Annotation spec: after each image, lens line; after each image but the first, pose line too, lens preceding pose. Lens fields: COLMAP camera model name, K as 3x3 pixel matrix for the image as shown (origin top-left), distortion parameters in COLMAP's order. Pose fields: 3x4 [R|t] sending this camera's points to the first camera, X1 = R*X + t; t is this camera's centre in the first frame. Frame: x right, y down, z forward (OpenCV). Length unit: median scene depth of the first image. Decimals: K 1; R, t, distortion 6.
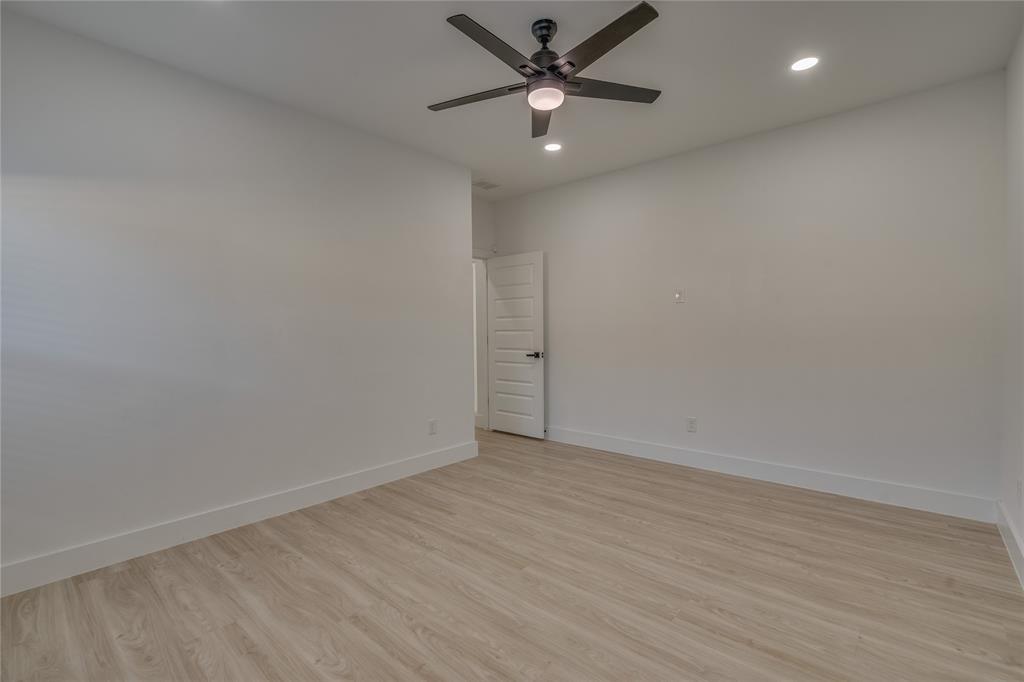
lens RADIAL K [[457.7, 0, 516.3], [0, 457.7, 339.9], [0, 0, 1]] dist [-0.002361, 0.000040]
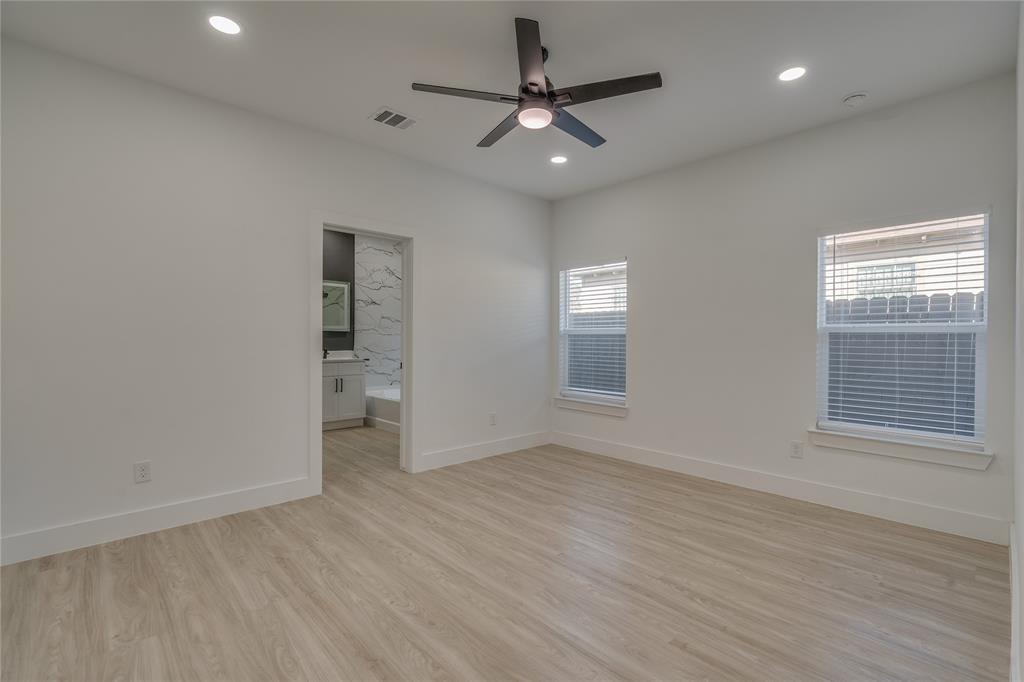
lens RADIAL K [[465.7, 0, 512.2], [0, 465.7, 343.1], [0, 0, 1]] dist [-0.000927, 0.000527]
pose [[-0.994378, 0.006980, 0.105662, 0.006616], [0.009790, 0.999612, 0.026092, -0.027541], [-0.105438, 0.026980, -0.994060, 2.067747]]
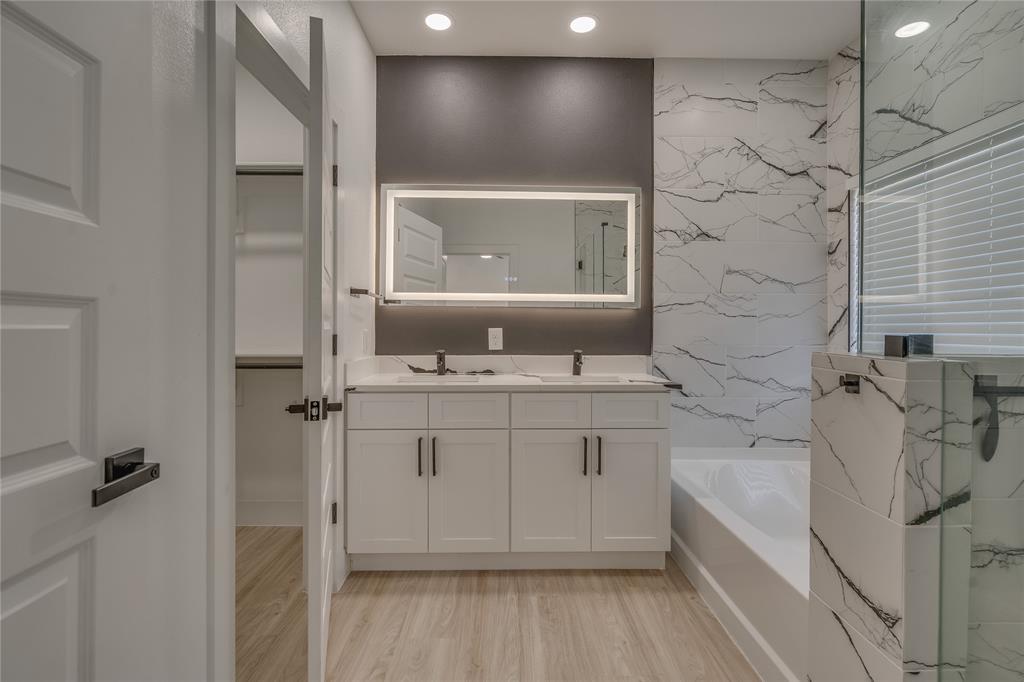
lens RADIAL K [[480.6, 0, 512.5], [0, 480.6, 328.7], [0, 0, 1]] dist [-0.000251, 0.000057]
pose [[-0.668284, 0.007062, 0.743873, 0.616452], [0.022135, 0.999701, 0.010394, -0.004742], [-0.743577, 0.023412, -0.668240, 0.386533]]
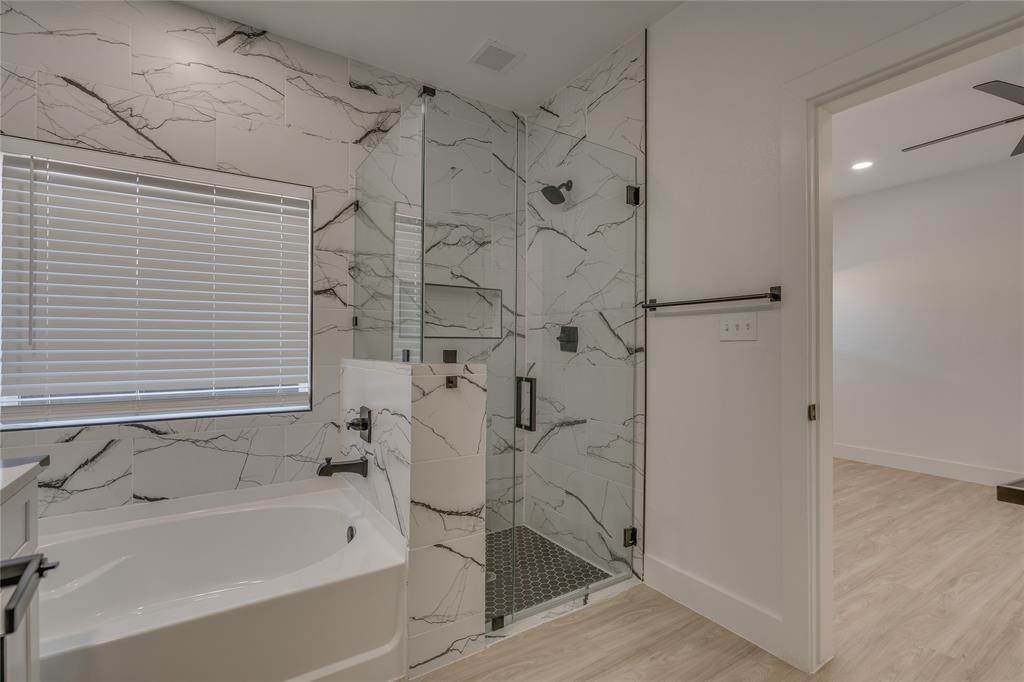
lens RADIAL K [[465.7, 0, 512.2], [0, 465.7, 343.1], [0, 0, 1]] dist [-0.000927, 0.000527]
pose [[-0.276442, 0.007203, -0.961004, 1.441839], [-0.021726, 0.999670, 0.013742, -0.009053], [0.960785, 0.024678, -0.276194, 0.087491]]
